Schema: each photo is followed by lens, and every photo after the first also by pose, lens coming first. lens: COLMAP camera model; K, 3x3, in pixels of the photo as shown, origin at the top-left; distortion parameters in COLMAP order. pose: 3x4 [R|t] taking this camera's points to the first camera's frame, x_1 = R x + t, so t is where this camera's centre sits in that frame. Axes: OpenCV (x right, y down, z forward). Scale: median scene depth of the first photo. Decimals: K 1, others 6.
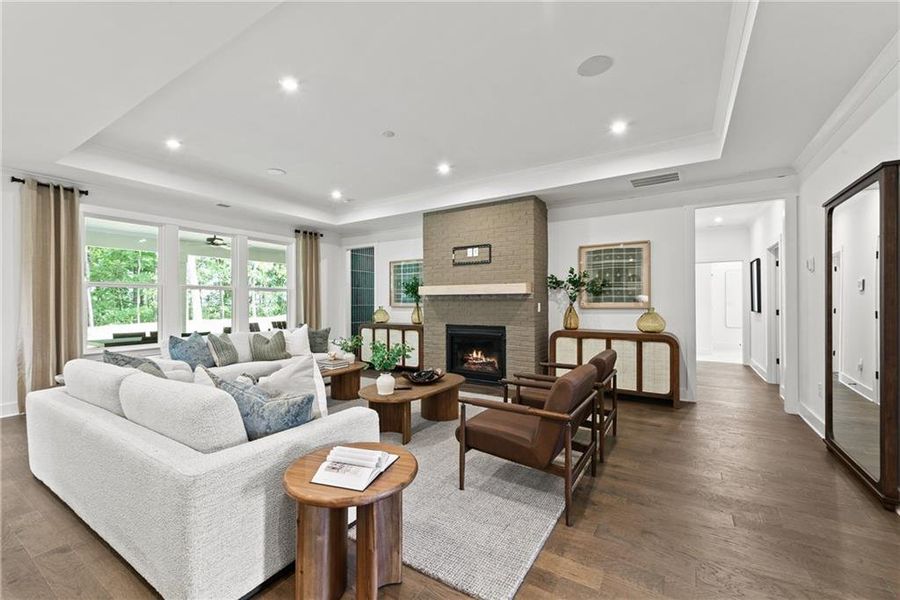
lens RADIAL K [[361.3, 0, 454.6], [0, 361.3, 300.5], [0, 0, 1]] dist [0.001602, 0.000070]
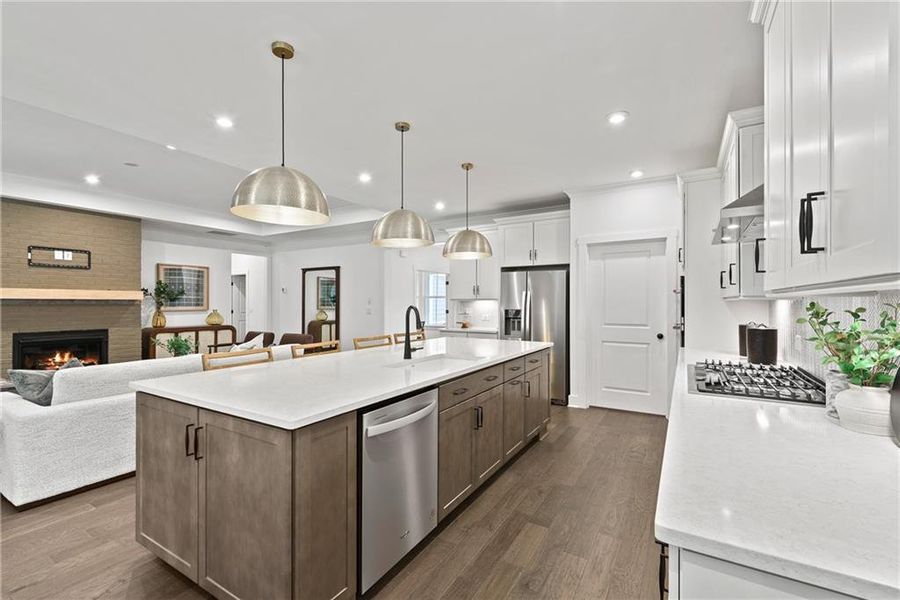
lens RADIAL K [[387.1, 0, 452.1], [0, 387.1, 302.4], [0, 0, 1]] dist [0.002004, -0.000160]
pose [[-0.028532, 0.005492, 0.999578, -1.051967], [-0.002562, 0.999981, -0.005567, -0.004906], [-0.999590, -0.002719, -0.028518, -0.010874]]
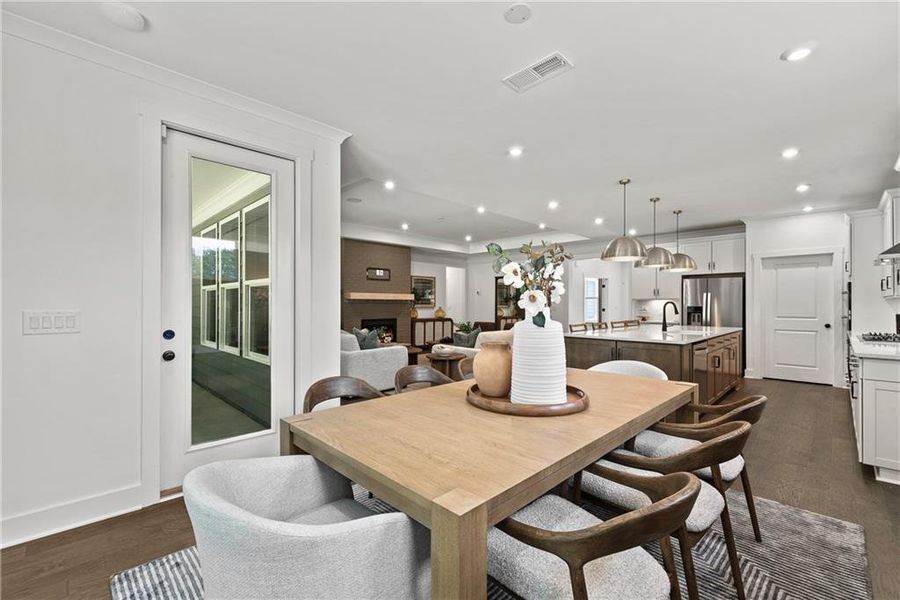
lens RADIAL K [[379.5, 0, 451.3], [0, 379.5, 302.7], [0, 0, 1]] dist [-0.001950, -0.000516]
pose [[0.225392, 0.008620, 0.974230, -1.545993], [-0.005252, 0.999957, -0.007633, 0.009447], [-0.974254, -0.003396, 0.225428, 0.332312]]
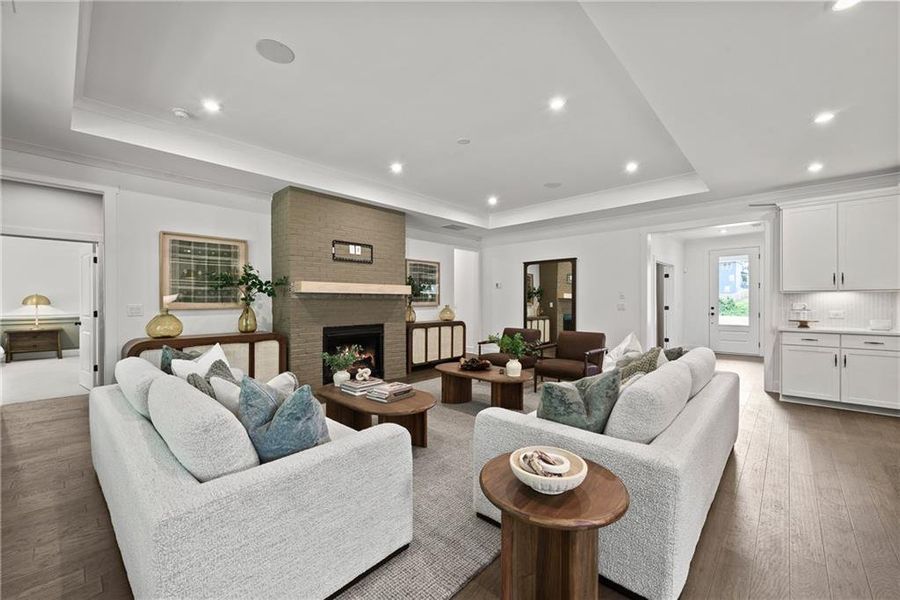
lens RADIAL K [[361.3, 0, 454.6], [0, 361.3, 300.5], [0, 0, 1]] dist [0.001602, 0.000070]
pose [[0.182003, 0.005488, 0.983283, -0.879845], [-0.001403, 0.999985, -0.005321, 0.006931], [-0.983297, -0.000411, 0.182008, 0.582878]]
